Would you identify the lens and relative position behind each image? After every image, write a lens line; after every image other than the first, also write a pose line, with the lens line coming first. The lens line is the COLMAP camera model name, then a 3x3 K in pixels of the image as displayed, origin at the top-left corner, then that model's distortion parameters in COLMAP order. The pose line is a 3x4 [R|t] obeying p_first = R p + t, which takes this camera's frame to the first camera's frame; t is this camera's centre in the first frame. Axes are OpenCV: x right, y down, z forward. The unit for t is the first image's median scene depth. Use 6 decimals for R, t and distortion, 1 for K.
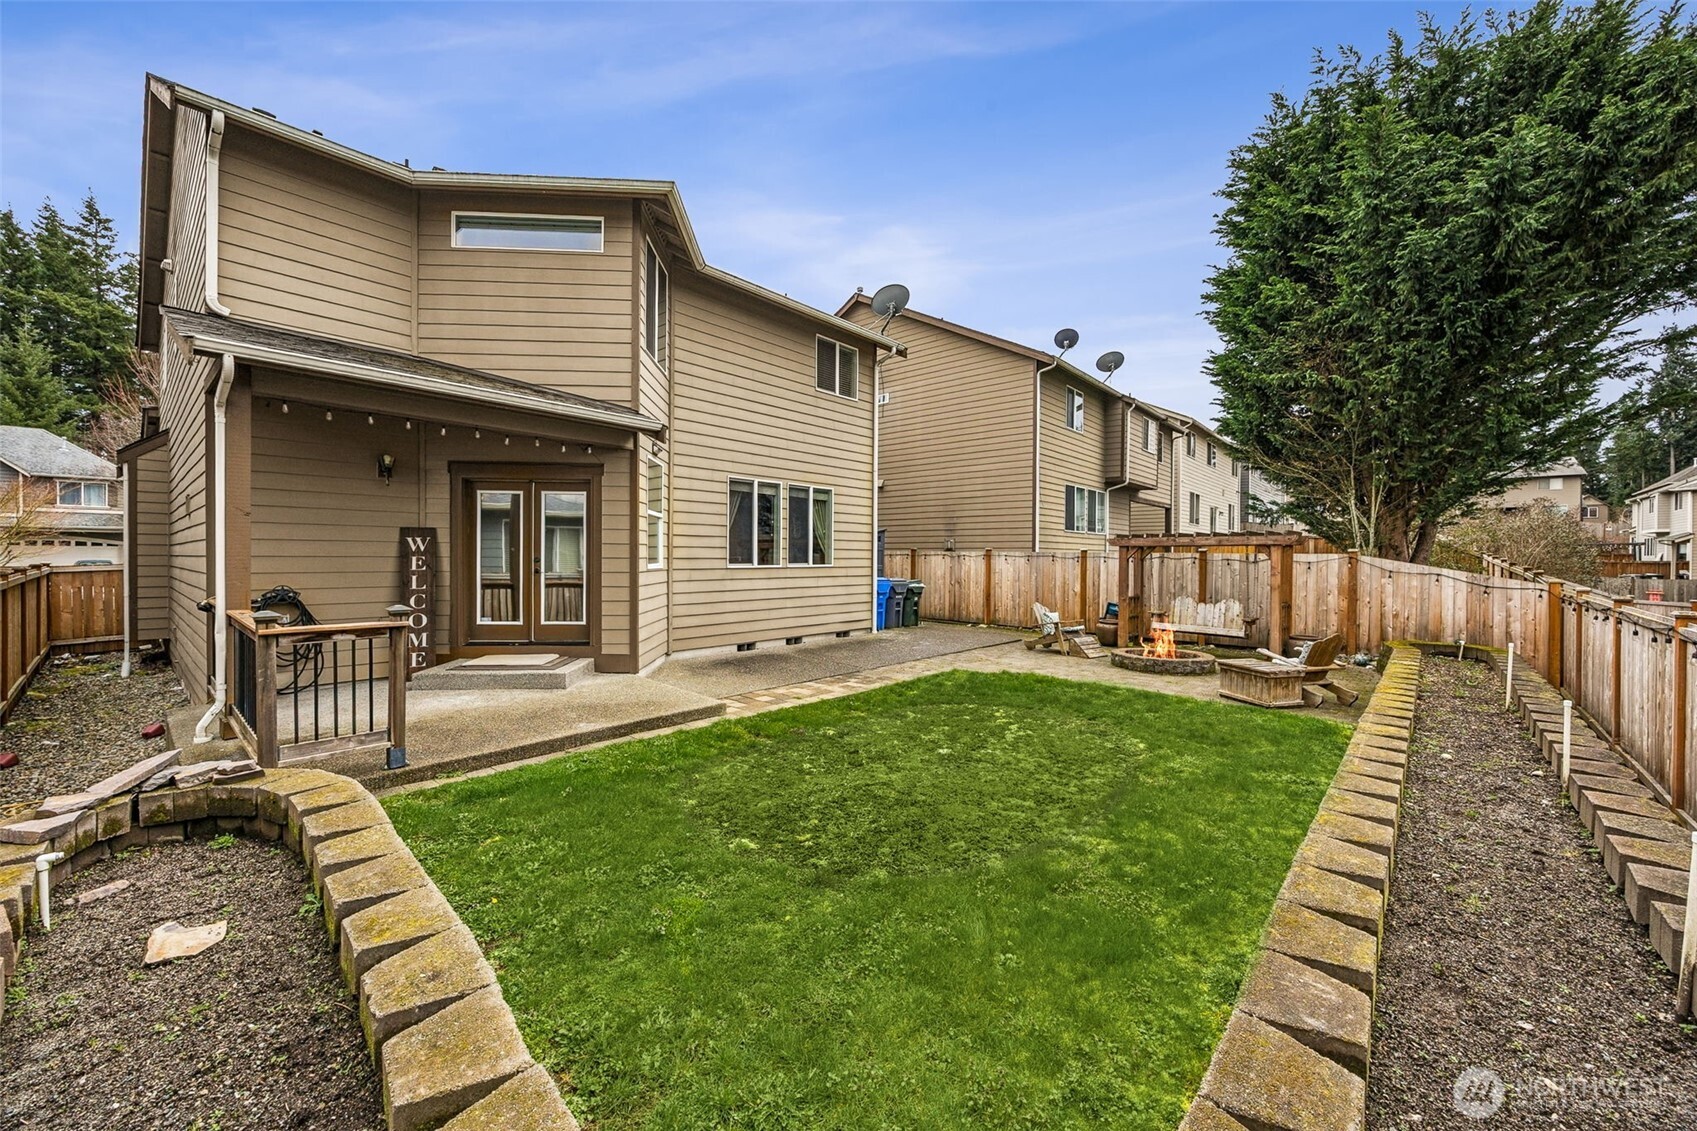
lens RADIAL K [[656.8, 0, 849.1], [0, 656.8, 560.1], [0, 0, 1]] dist [-0.003833, 0.000473]
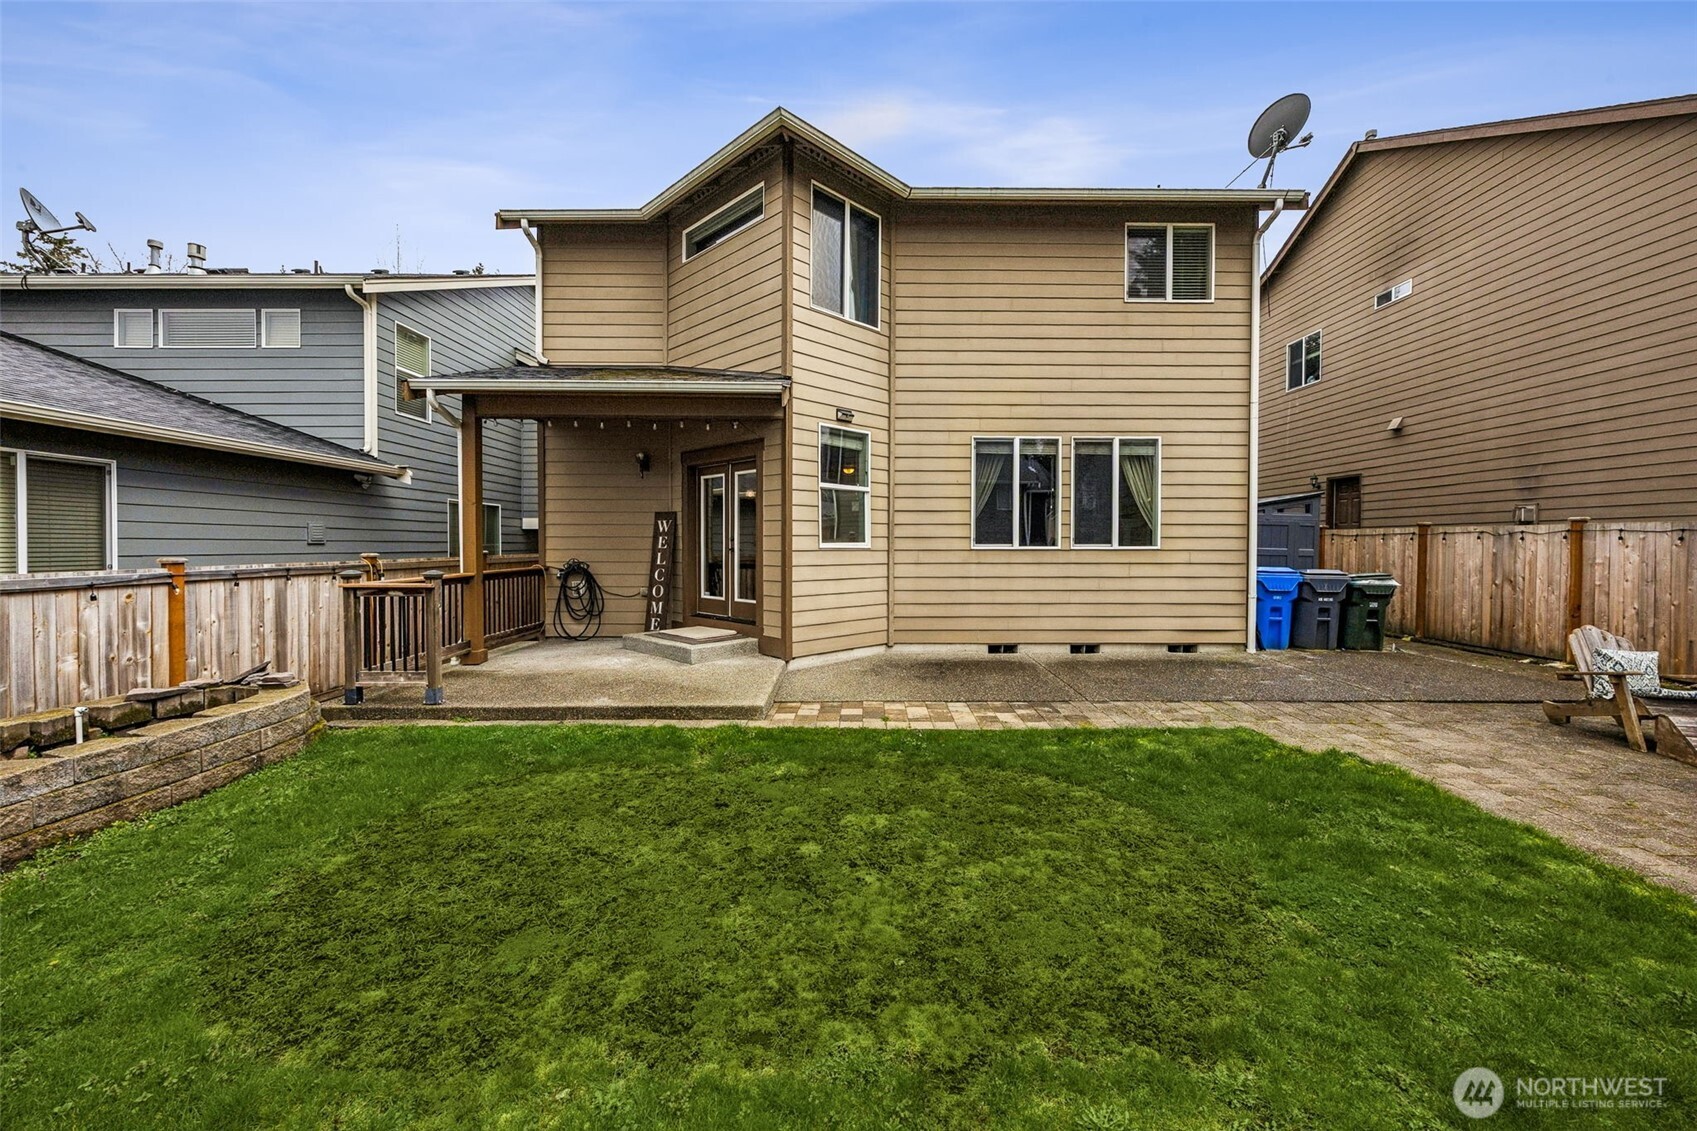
lens RADIAL K [[656.8, 0, 848.3], [0, 656.8, 555.0], [0, 0, 1]] dist [-0.003833, 0.000473]
pose [[0.664988, 0.007105, -0.746820, 0.318826], [-0.001813, 0.999967, 0.007899, 0.012745], [0.746852, -0.003899, 0.664979, 0.336939]]
